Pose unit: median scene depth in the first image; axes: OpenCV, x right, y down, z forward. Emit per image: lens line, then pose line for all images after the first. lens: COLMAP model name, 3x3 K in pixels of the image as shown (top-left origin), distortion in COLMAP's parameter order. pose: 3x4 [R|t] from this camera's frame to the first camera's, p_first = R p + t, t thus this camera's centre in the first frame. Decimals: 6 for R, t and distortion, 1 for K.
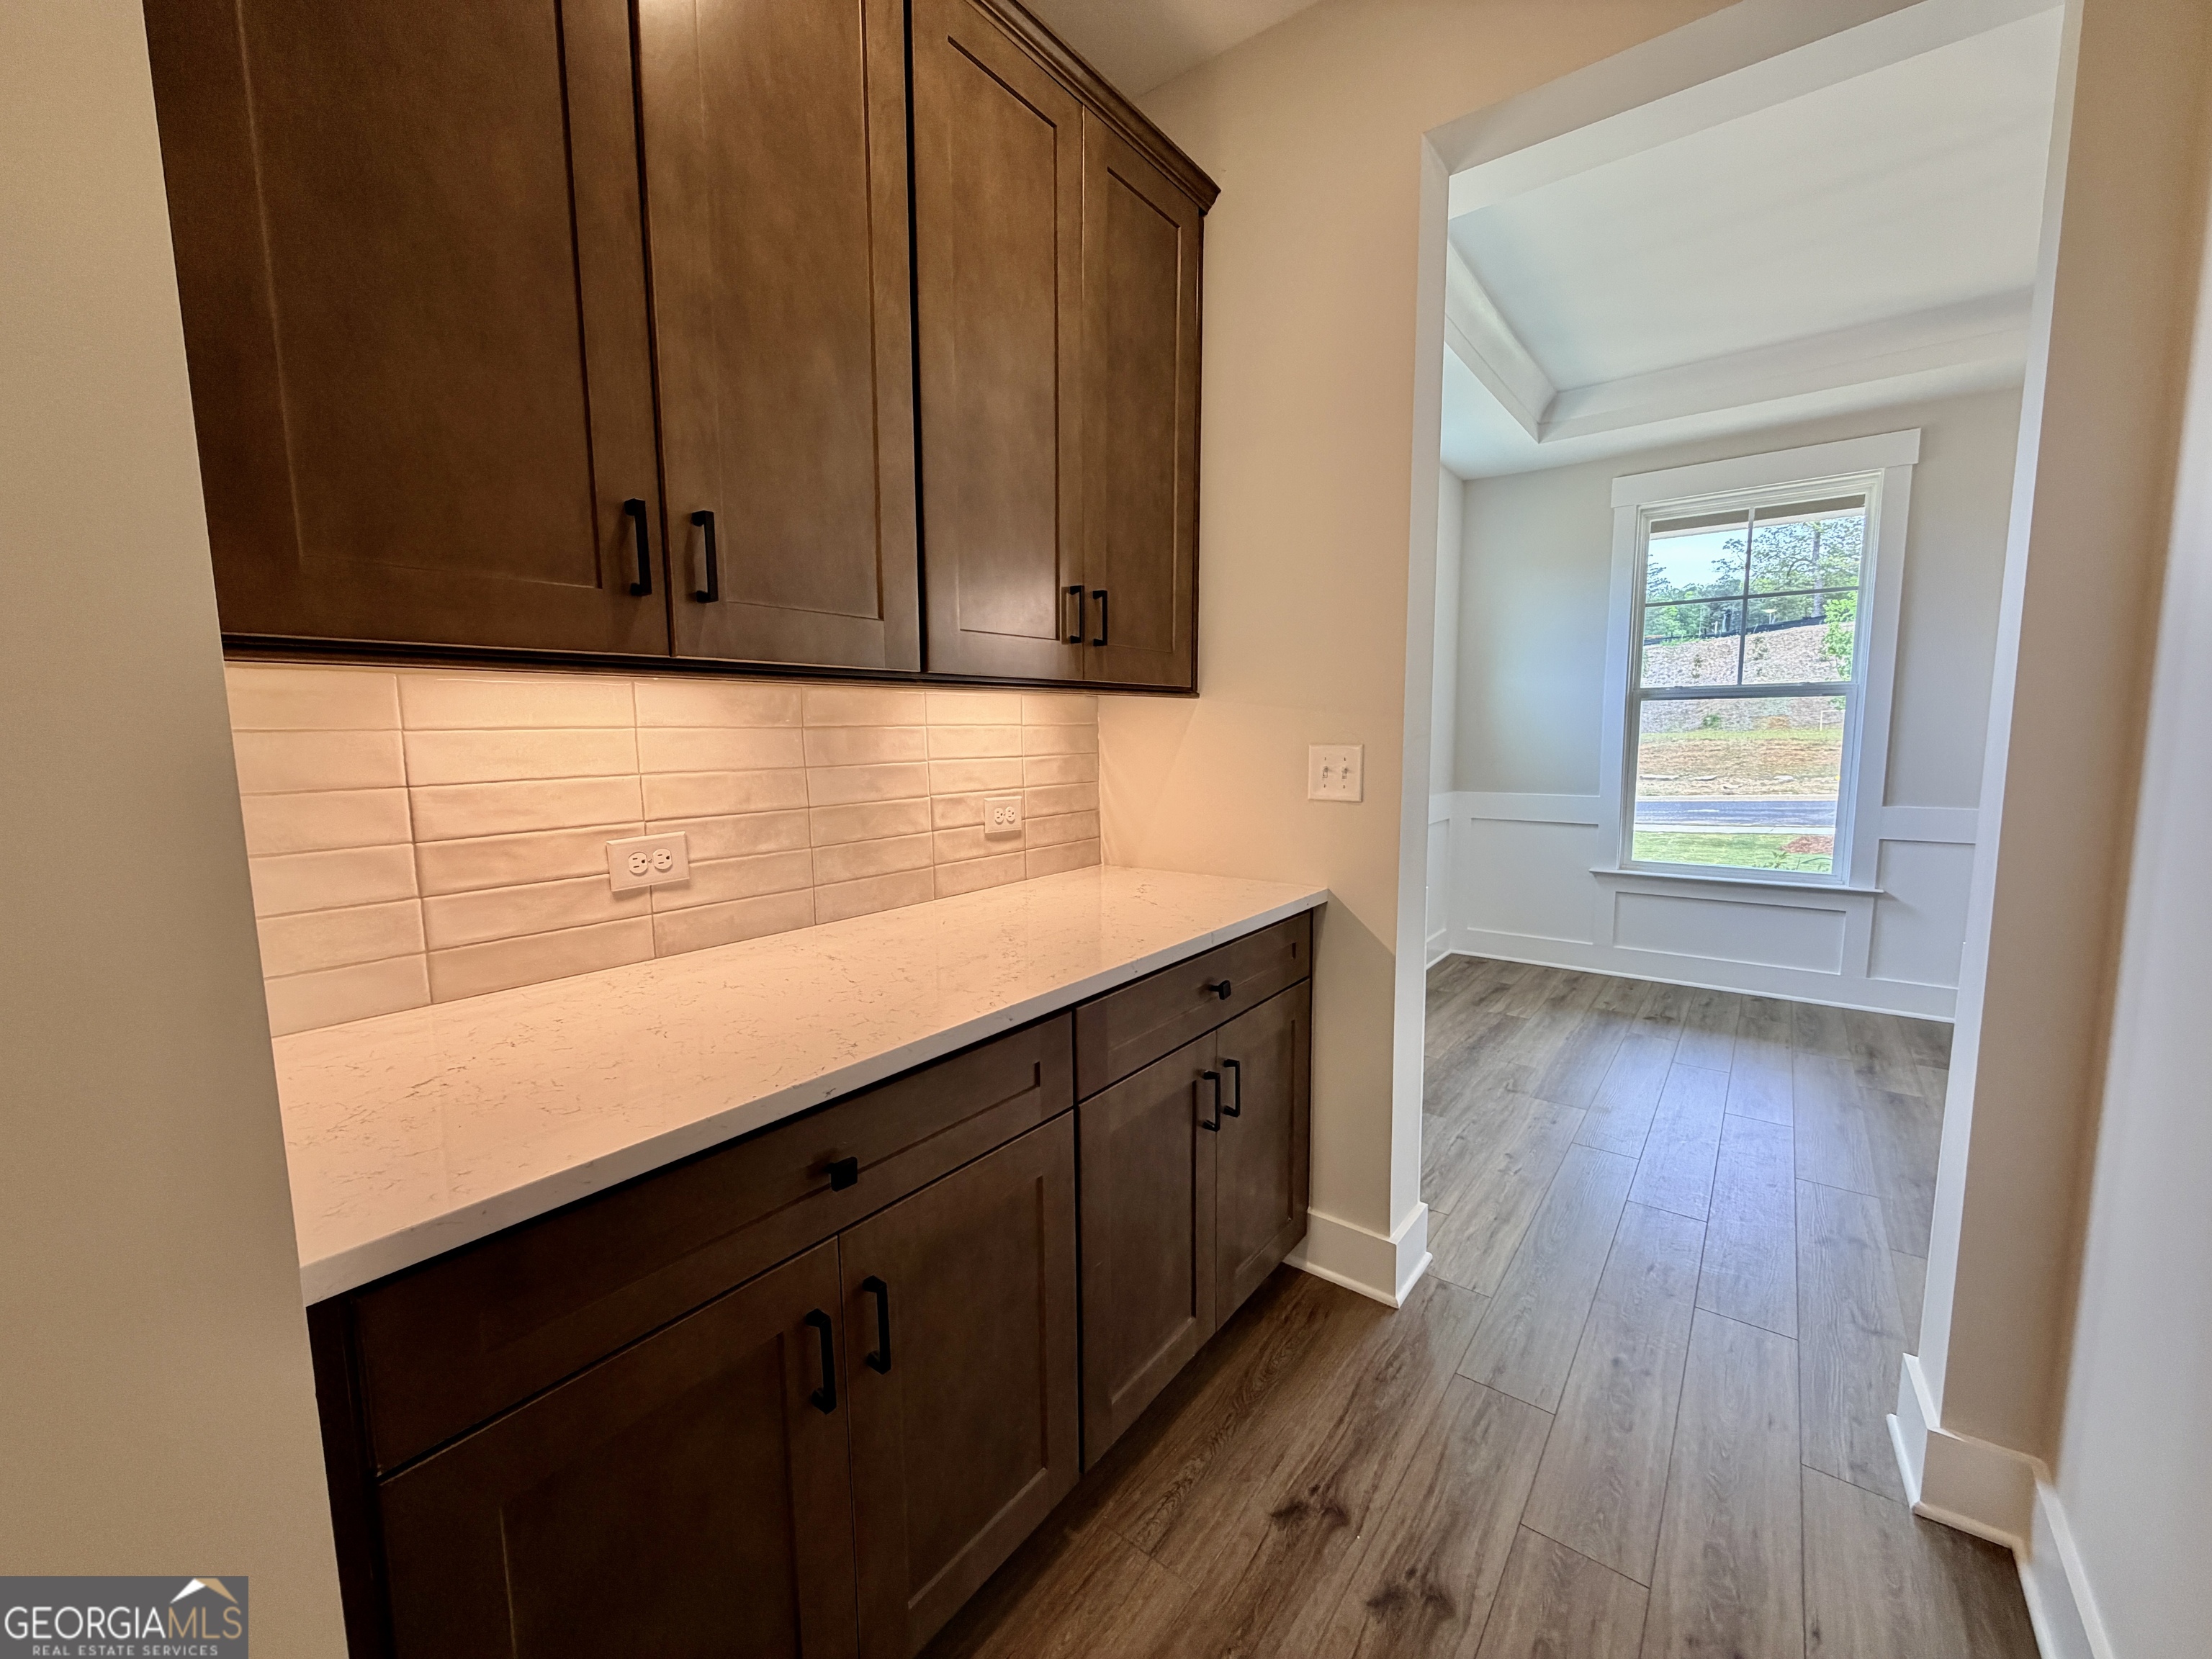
lens RADIAL K [[876.0, 0, 1097.4], [0, 876.0, 831.9], [0, 0, 1]] dist [-0.000774, -0.000209]
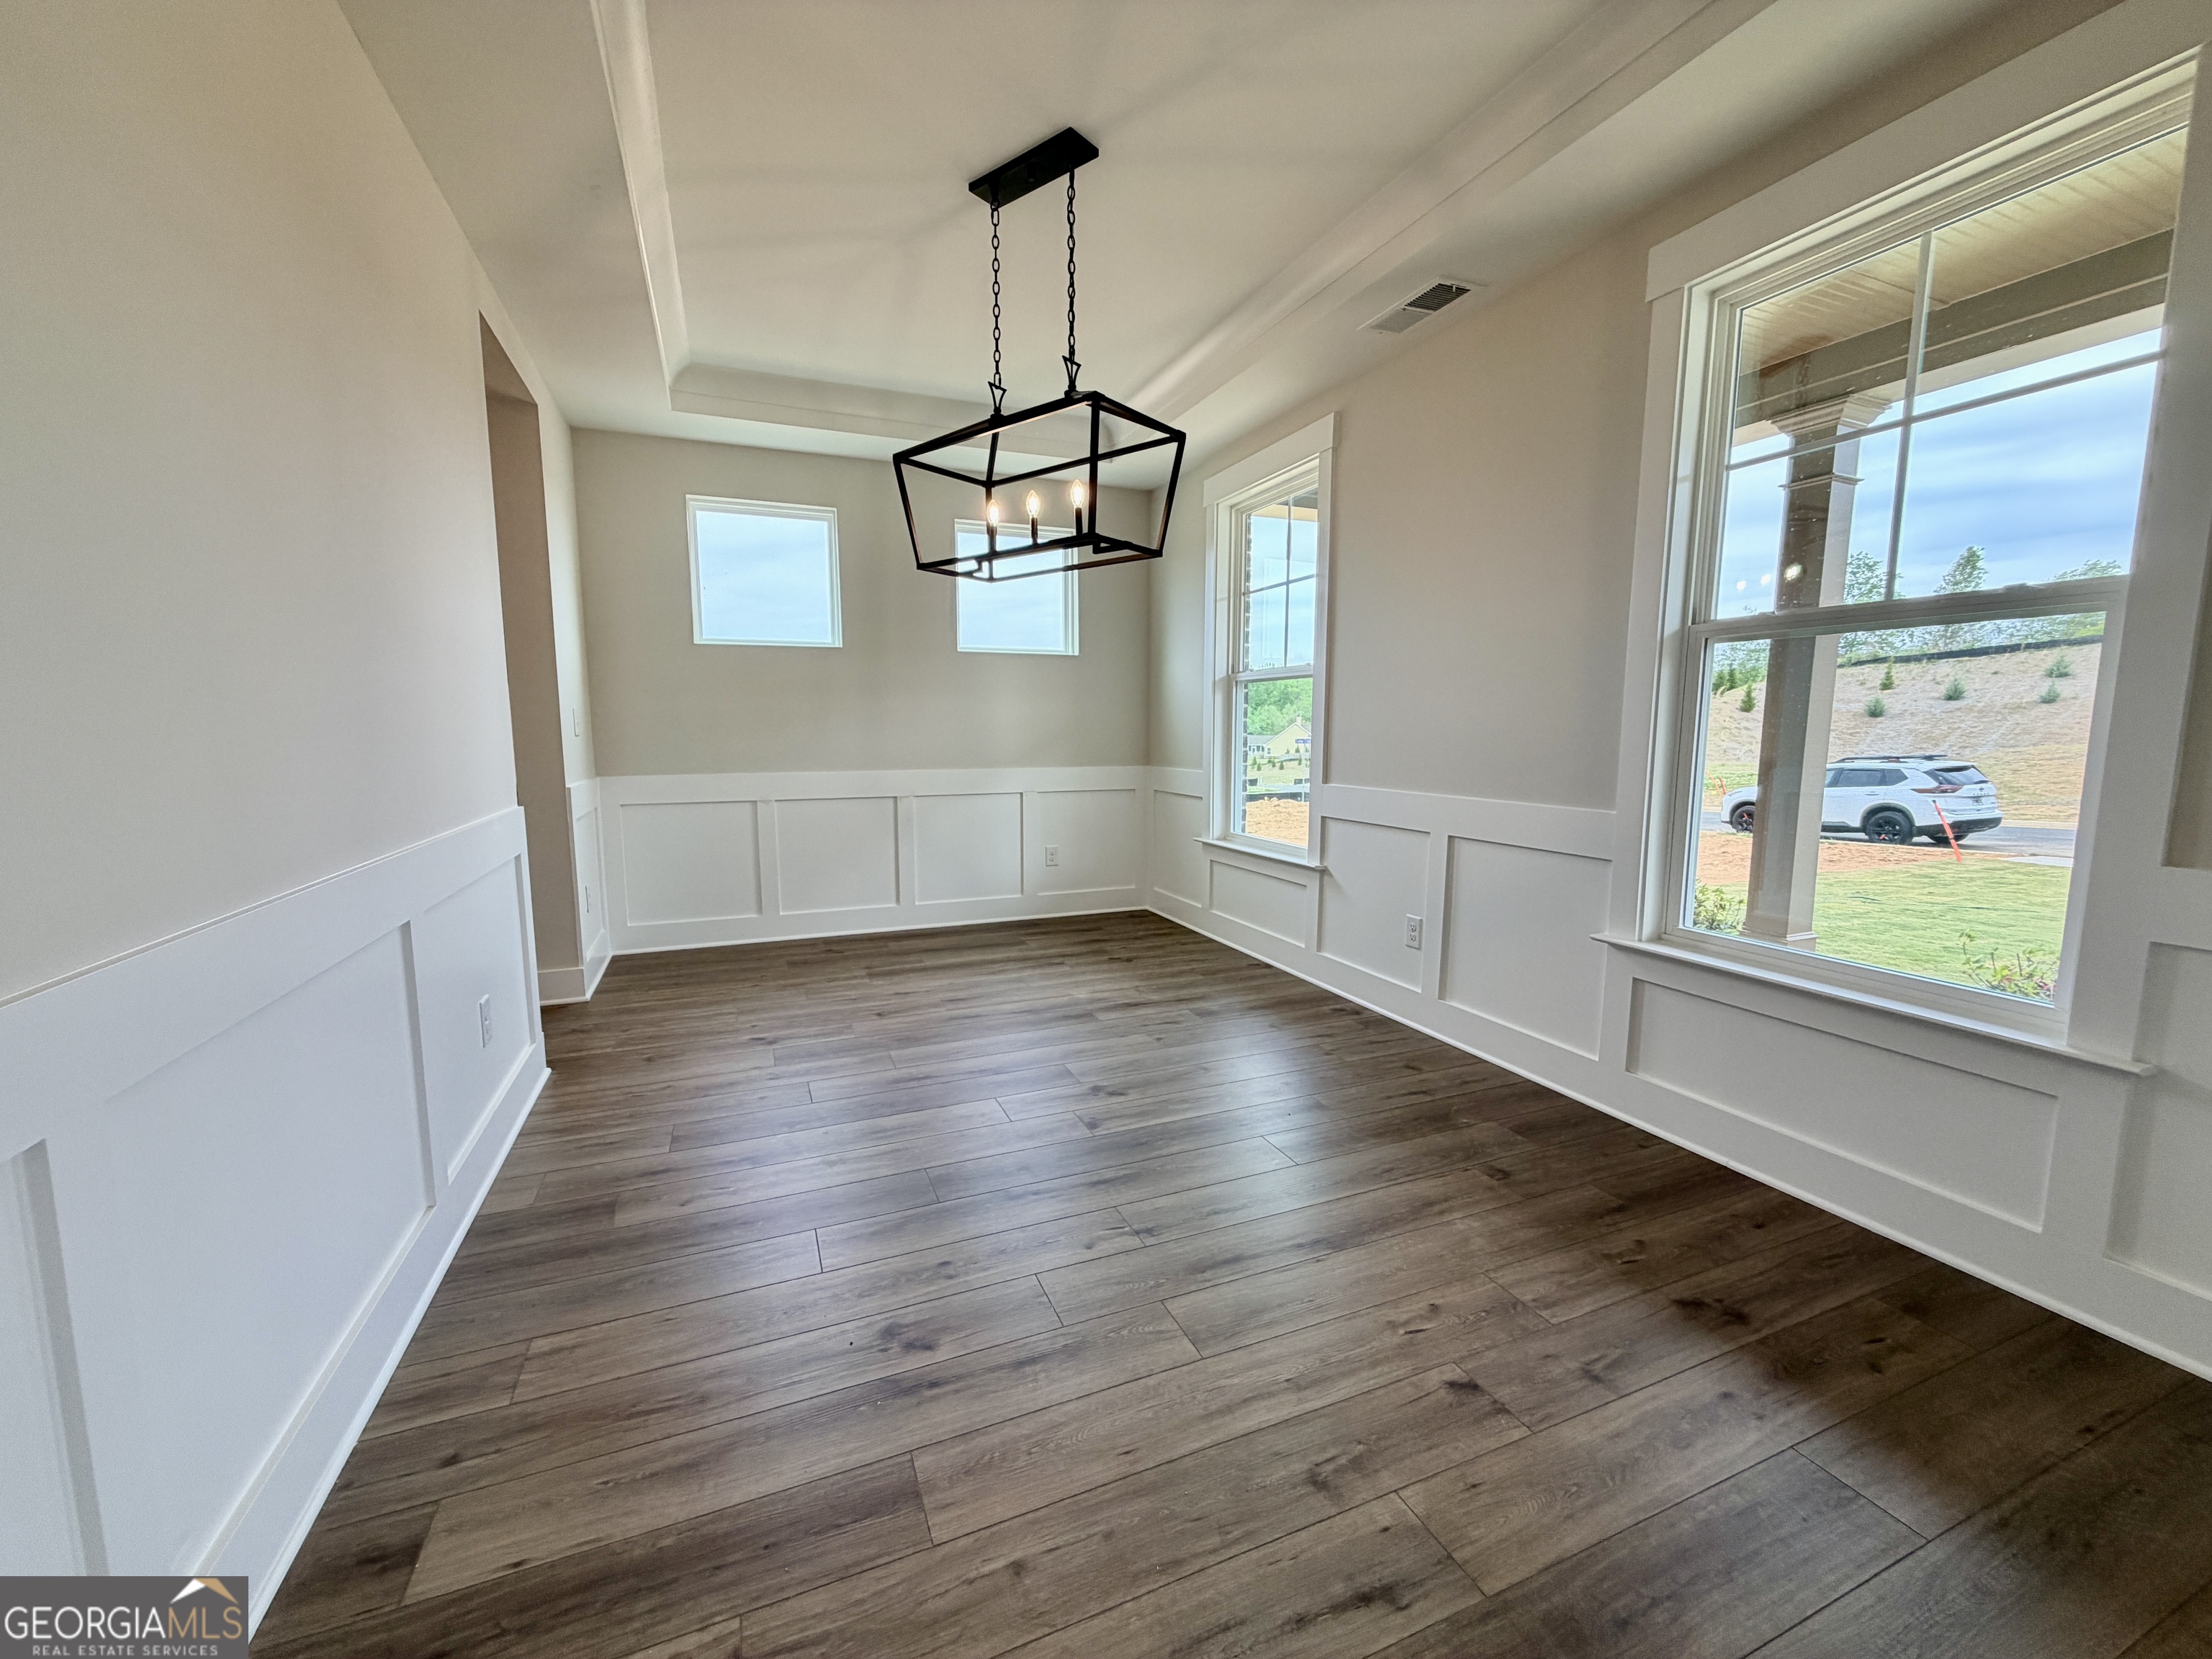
lens RADIAL K [[876.0, 0, 1097.4], [0, 876.0, 831.9], [0, 0, 1]] dist [-0.000774, -0.000209]
pose [[0.868433, 0.071933, -0.490561, 1.169197], [-0.067219, 0.997366, 0.027253, 0.017195], [0.491230, 0.009308, 0.870980, -0.018107]]
